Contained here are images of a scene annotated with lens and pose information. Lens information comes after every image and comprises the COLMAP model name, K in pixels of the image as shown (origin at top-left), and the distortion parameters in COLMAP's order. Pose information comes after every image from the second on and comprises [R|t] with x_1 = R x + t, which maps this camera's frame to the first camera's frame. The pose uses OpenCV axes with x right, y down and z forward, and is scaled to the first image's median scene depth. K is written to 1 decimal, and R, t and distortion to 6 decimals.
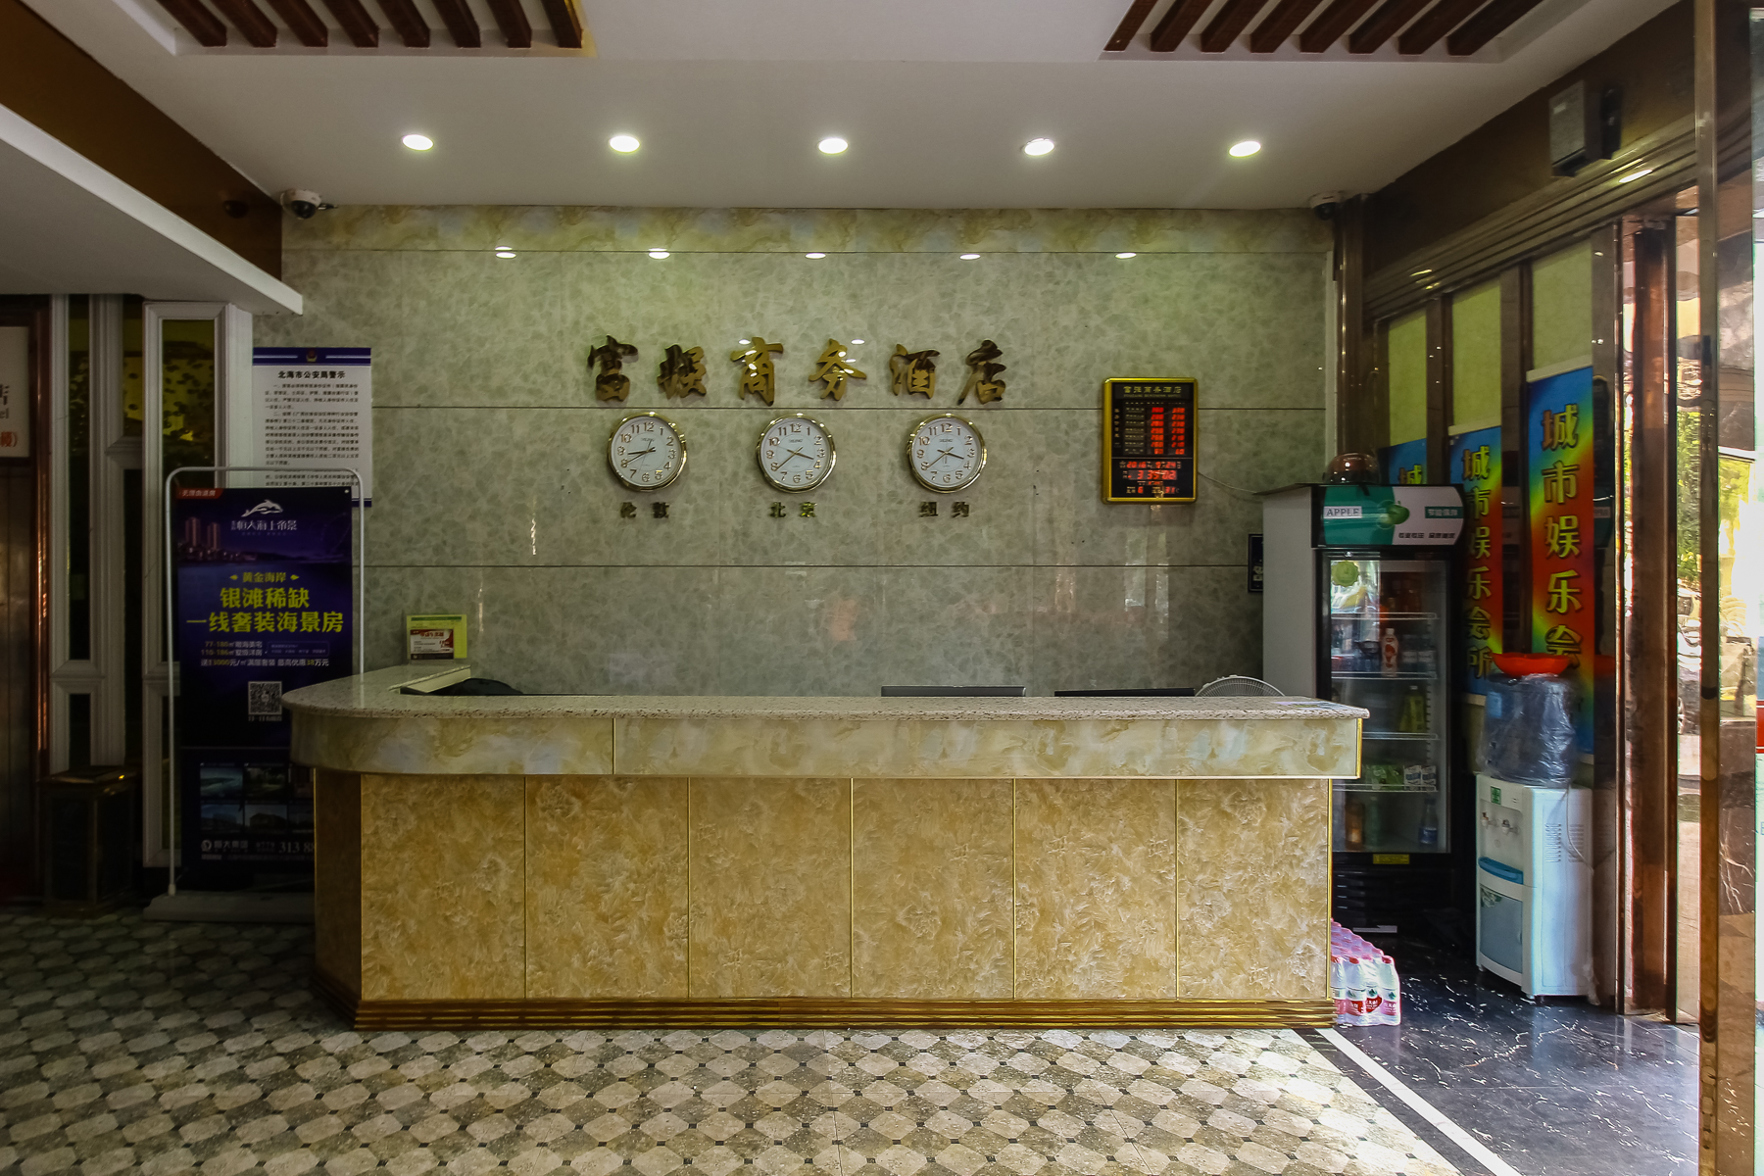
lens RADIAL K [[911.3, 0, 871.9], [0, 911.3, 590.5], [0, 0, 1]] dist [0.002987, -0.008534]
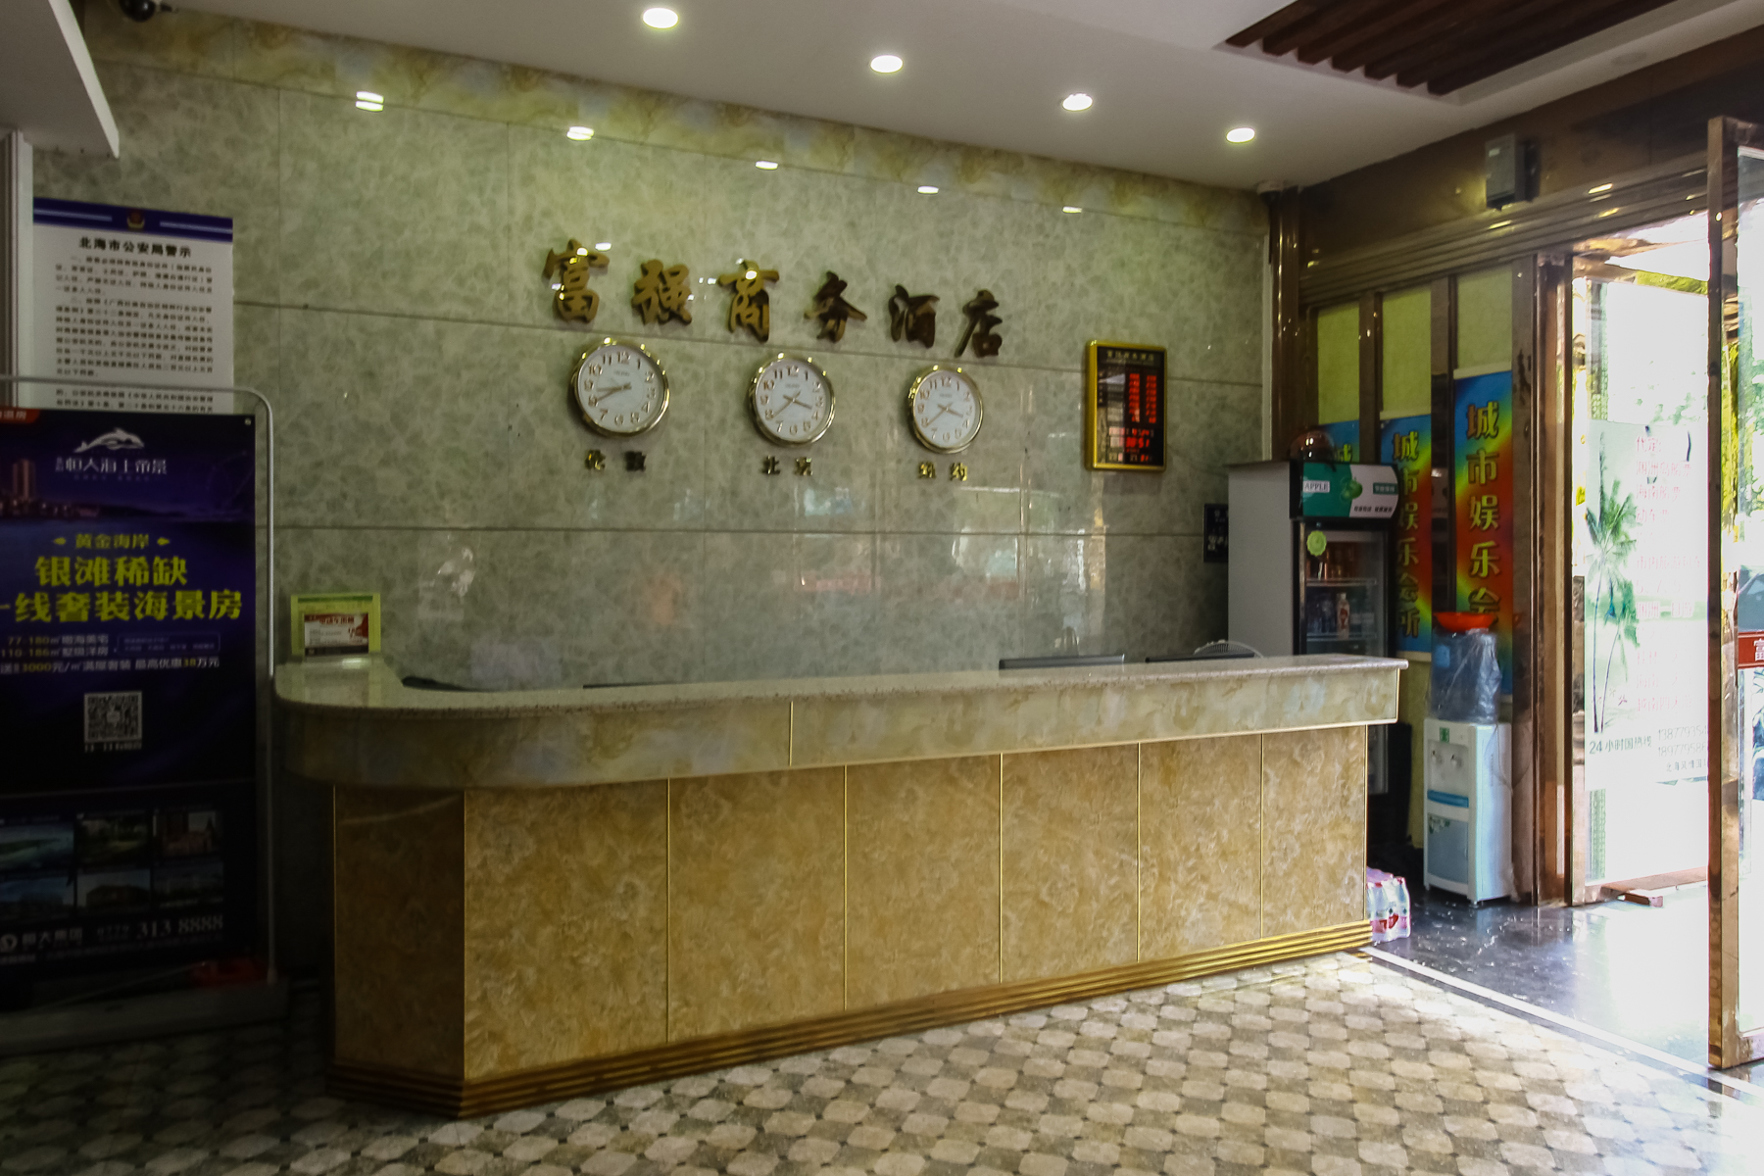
lens RADIAL K [[1218.2, 0, 878.8], [0, 1218.2, 574.0], [0, 0, 1]] dist [-0.006504, 0.006817]
pose [[0.903265, -0.005935, 0.429041, -0.538345], [0.003752, 0.999975, 0.005935, 0.007033], [-0.429066, -0.003751, 0.903265, -0.077026]]
